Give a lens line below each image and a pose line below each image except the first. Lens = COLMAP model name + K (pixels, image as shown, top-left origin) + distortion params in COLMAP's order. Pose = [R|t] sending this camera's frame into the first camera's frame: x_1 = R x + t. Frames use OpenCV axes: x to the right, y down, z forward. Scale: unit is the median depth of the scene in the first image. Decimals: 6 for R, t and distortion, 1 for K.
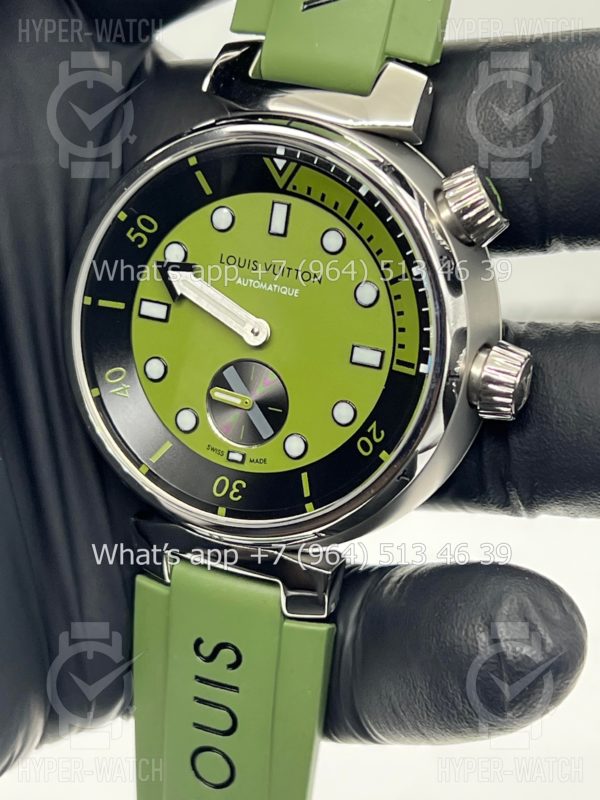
lens RADIAL K [[1875.6, 0, 301.0], [0, 1875.6, 397.5], [0, 0, 1]] dist [0.104159, 0.000000]
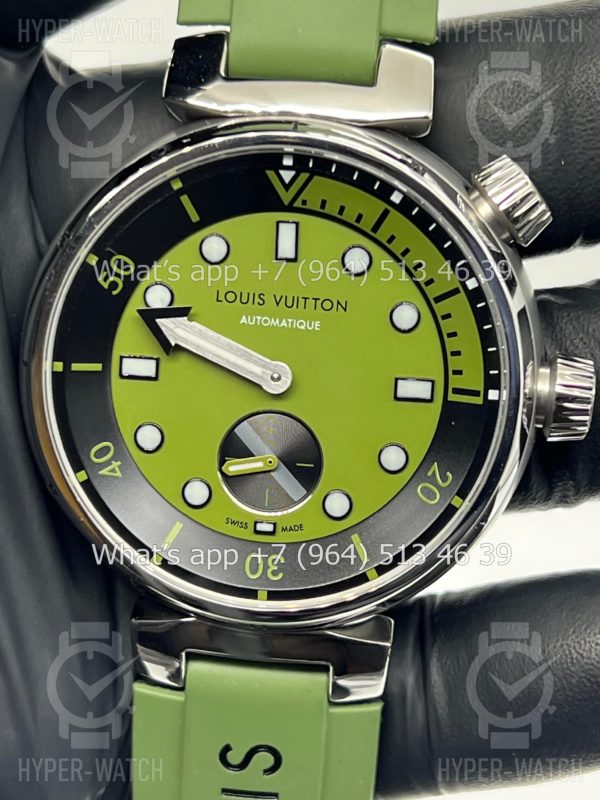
lens RADIAL K [[1875.6, 0, 302.6], [0, 1875.6, 387.5], [0, 0, 1]] dist [0.104159, 0.000000]
pose [[0.951721, -0.137405, 0.274493, -0.243832], [0.133650, 0.990498, 0.032432, -0.056189], [-0.276341, 0.005820, 0.961042, 0.188869]]
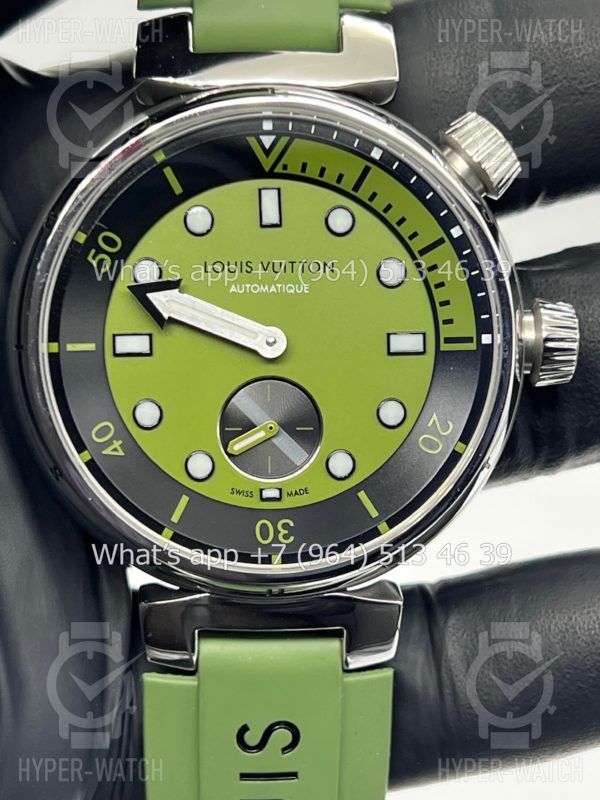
lens RADIAL K [[1875.6, 0, 297.1], [0, 1875.6, 397.6], [0, 0, 1]] dist [0.104159, 0.000000]
pose [[0.899154, -0.189601, 0.394428, -0.352149], [0.219414, 0.975125, -0.031444, 0.018748], [-0.378655, 0.114816, 0.918389, 0.220102]]
